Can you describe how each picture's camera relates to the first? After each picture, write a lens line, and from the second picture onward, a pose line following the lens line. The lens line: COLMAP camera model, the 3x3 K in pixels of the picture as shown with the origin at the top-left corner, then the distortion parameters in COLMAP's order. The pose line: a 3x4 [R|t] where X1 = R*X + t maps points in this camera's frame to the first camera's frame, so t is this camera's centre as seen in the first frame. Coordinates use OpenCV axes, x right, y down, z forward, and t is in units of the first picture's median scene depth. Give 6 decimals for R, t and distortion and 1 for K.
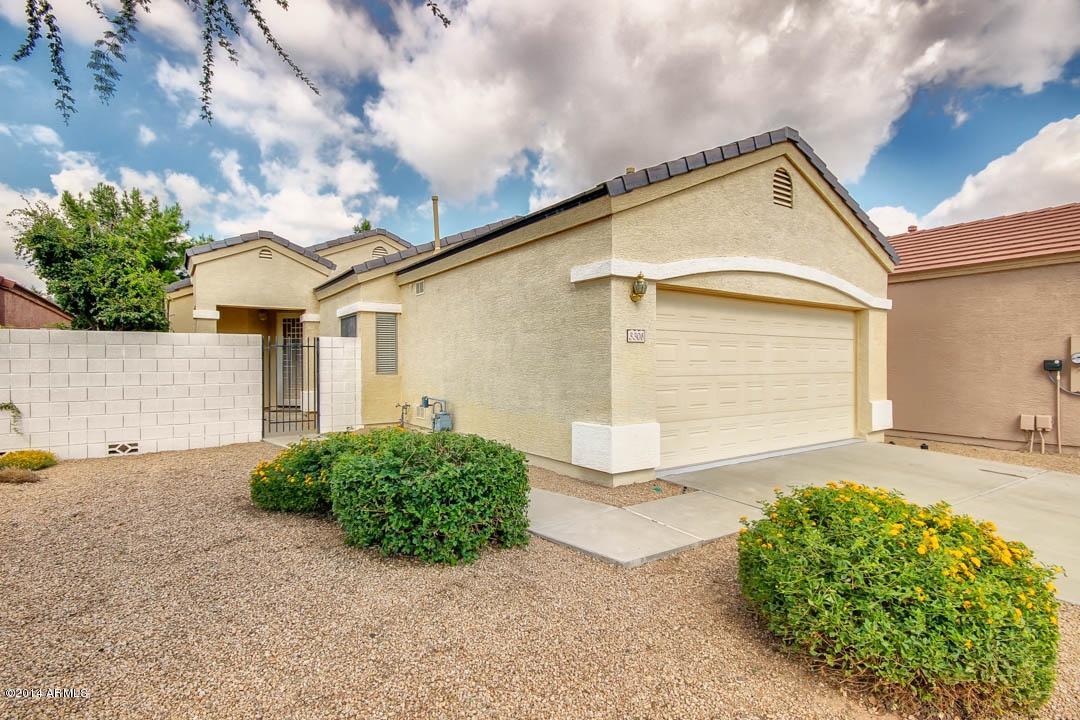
lens RADIAL K [[541.7, 0, 539.5], [0, 541.7, 363.4], [0, 0, 1]] dist [0.010416, 0.000424]
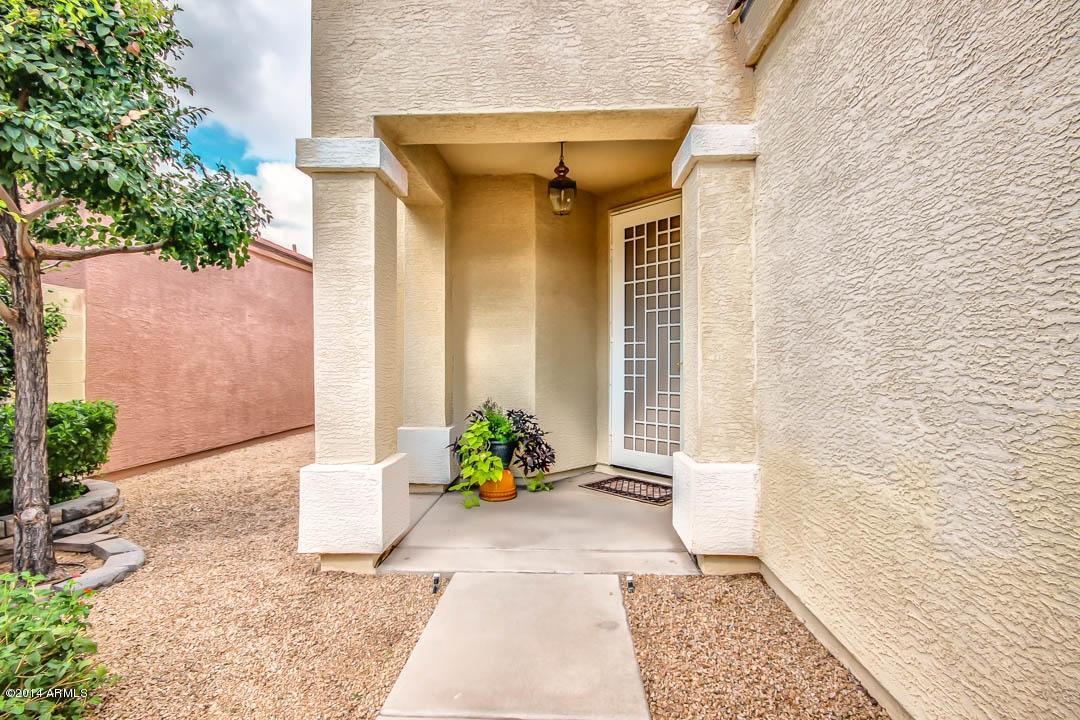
lens RADIAL K [[541.7, 0, 541.1], [0, 541.7, 360.4], [0, 0, 1]] dist [0.010416, 0.000424]
pose [[0.804816, 0.002190, -0.593520, -0.443012], [-0.000307, 0.999995, 0.003273, 0.006726], [0.593524, -0.002452, 0.804813, 0.990251]]
